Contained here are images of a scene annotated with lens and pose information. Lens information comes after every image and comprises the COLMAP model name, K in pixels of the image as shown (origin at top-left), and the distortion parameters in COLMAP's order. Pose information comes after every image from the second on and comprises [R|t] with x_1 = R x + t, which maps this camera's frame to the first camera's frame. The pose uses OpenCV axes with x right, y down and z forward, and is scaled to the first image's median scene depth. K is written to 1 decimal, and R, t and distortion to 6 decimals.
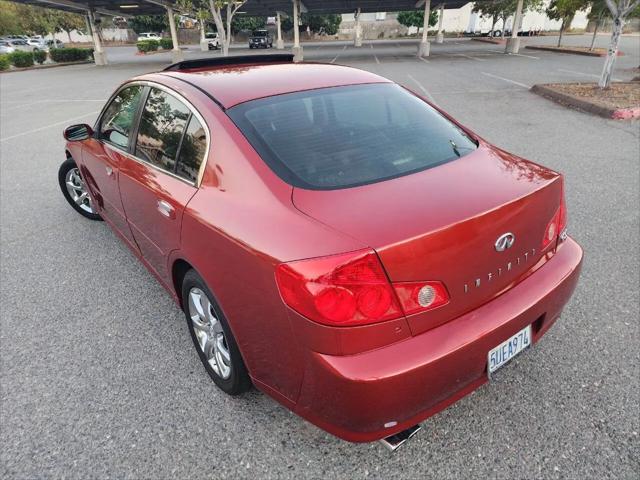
lens RADIAL K [[426.7, 0, 318.1], [0, 426.7, 243.8], [0, 0, 1]] dist [0.075143, -0.068705]
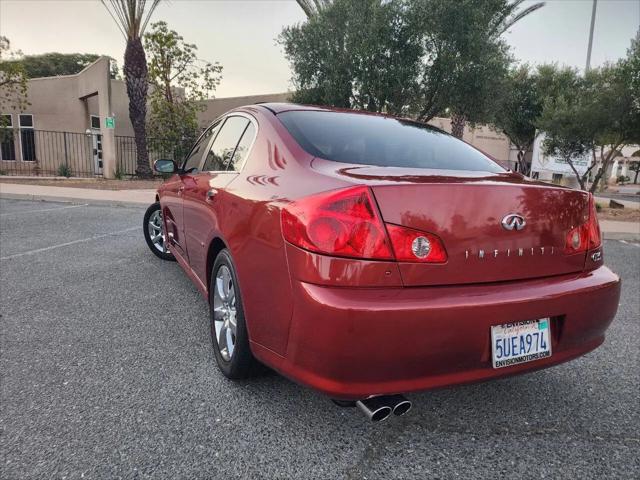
lens RADIAL K [[426.7, 0, 323.7], [0, 426.7, 244.6], [0, 0, 1]] dist [0.075143, -0.068705]
pose [[0.979299, 0.107260, -0.171665, 0.125263], [-0.150647, 0.952638, -0.264171, 0.260422], [0.135200, 0.284563, 0.949076, 0.008818]]
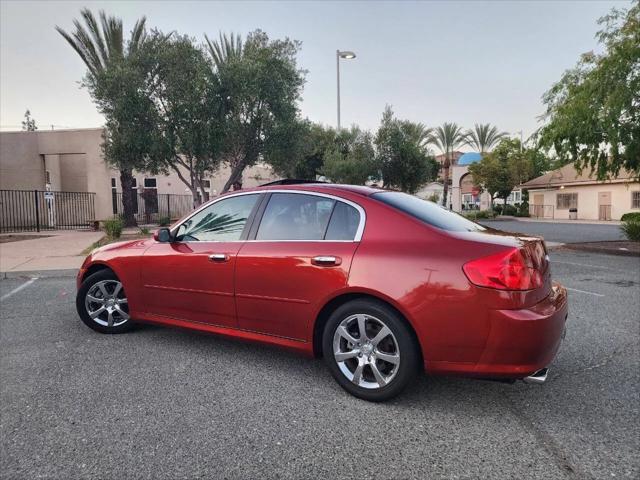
lens RADIAL K [[426.7, 0, 319.5], [0, 426.7, 233.2], [0, 0, 1]] dist [0.075143, -0.068705]
pose [[0.934593, 0.009540, 0.355592, -0.773884], [0.131367, 0.919721, -0.369941, 0.309706], [-0.330575, 0.392457, 0.858311, -0.199874]]
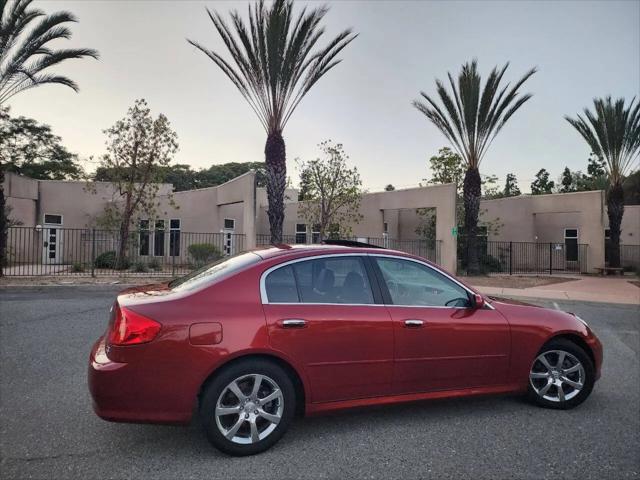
lens RADIAL K [[426.7, 0, 321.1], [0, 426.7, 241.7], [0, 0, 1]] dist [0.075143, -0.068705]
pose [[0.910669, 0.054370, -0.409544, -3.222064], [-0.232350, 0.887074, -0.398891, 1.250562], [0.341608, 0.458415, 0.820463, -2.137728]]
